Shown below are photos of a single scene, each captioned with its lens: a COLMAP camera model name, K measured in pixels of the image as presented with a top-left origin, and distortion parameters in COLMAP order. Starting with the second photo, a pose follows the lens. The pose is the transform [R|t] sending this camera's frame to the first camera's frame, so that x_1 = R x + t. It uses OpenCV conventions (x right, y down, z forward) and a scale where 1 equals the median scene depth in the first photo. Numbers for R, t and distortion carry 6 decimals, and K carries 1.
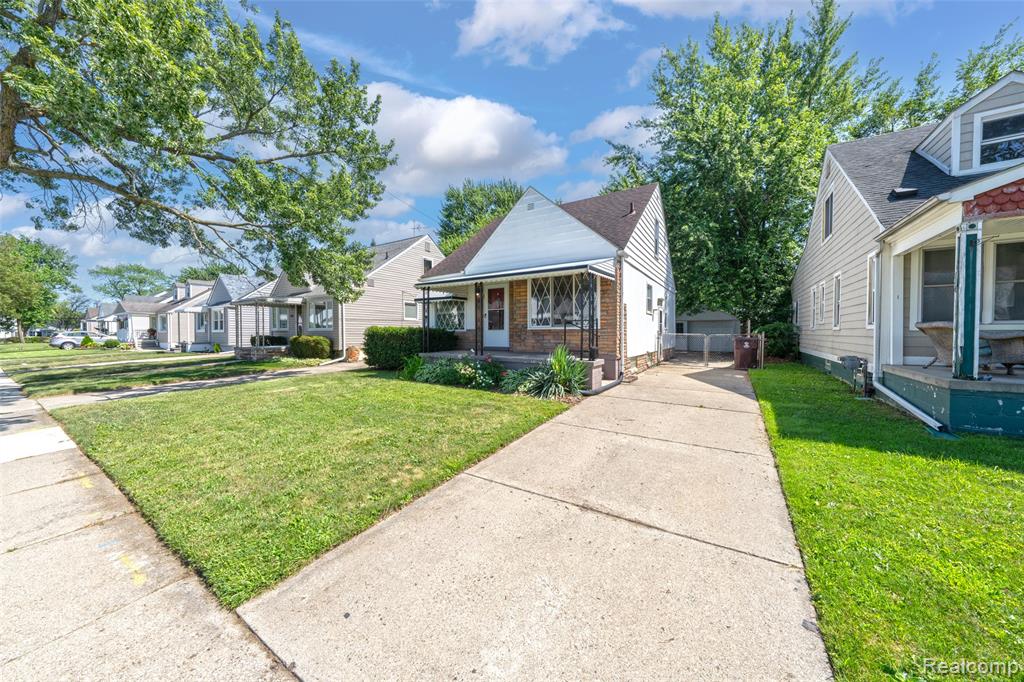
lens RADIAL K [[348.5, 0, 510.3], [0, 348.5, 342.2], [0, 0, 1]] dist [-0.004578, 0.000236]
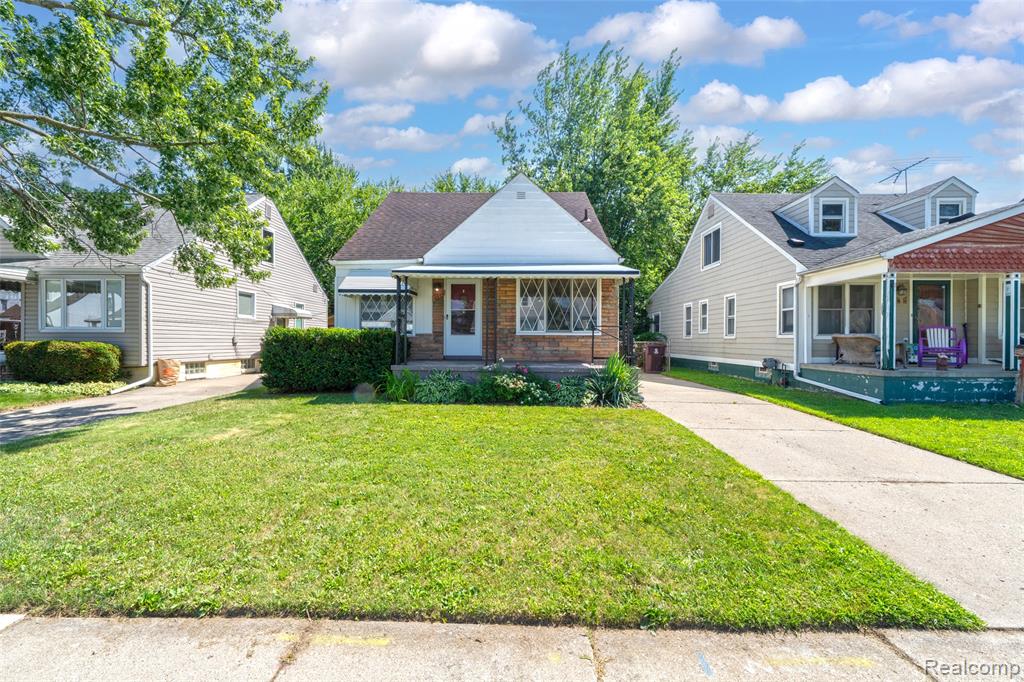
lens RADIAL K [[407.4, 0, 510.0], [0, 407.4, 339.6], [0, 0, 1]] dist [-0.000702, -0.000328]
pose [[0.847058, 0.007937, 0.531442, -0.482644], [0.006964, 0.999637, -0.026029, 0.001398], [-0.531455, 0.025750, 0.846695, 0.141465]]
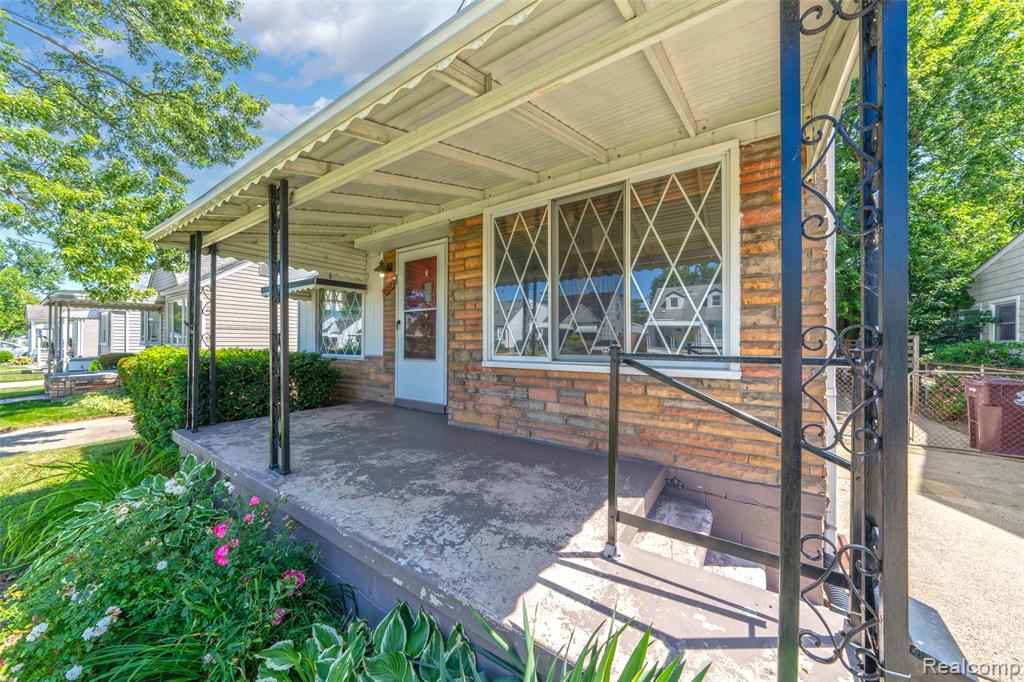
lens RADIAL K [[348.5, 0, 510.9], [0, 348.5, 340.8], [0, 0, 1]] dist [-0.004578, 0.000236]
pose [[0.999561, 0.007125, -0.028754, 0.083239], [-0.008033, 0.999469, -0.031585, -0.048799], [0.028514, 0.031802, 0.999087, 0.629197]]
